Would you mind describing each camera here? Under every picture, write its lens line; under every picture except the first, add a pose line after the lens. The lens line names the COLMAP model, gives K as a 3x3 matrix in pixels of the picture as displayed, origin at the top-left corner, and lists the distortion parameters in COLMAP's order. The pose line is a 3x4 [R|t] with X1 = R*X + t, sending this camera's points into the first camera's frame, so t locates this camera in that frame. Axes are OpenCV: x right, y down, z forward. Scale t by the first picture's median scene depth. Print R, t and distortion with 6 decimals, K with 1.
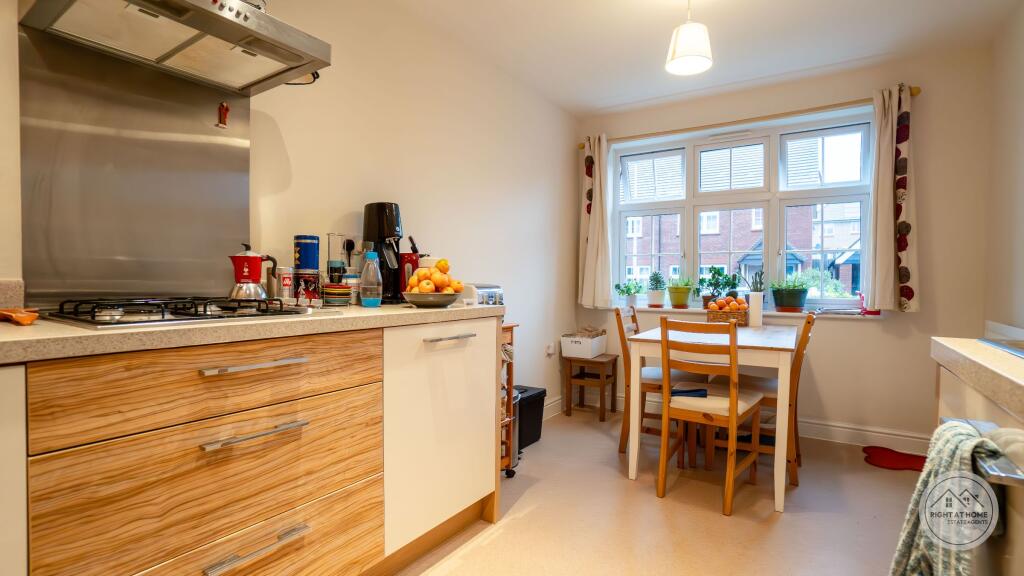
lens RADIAL K [[466.6, 0, 503.4], [0, 466.6, 287.2], [0, 0, 1]] dist [-0.042424, 0.000337]
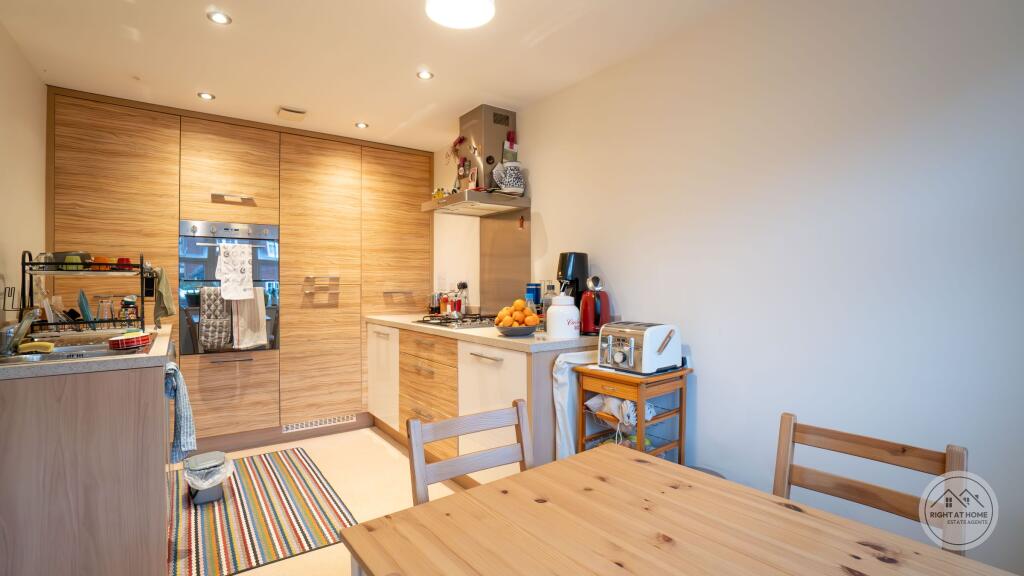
lens RADIAL K [[461.9, 0, 510.1], [0, 461.9, 292.5], [0, 0, 1]] dist [-0.000398, 0.000302]
pose [[-0.345607, 0.001965, -0.938377, 1.381182], [-0.016633, 0.999828, 0.008219, -0.115710], [0.938232, 0.018448, -0.345515, 1.837947]]
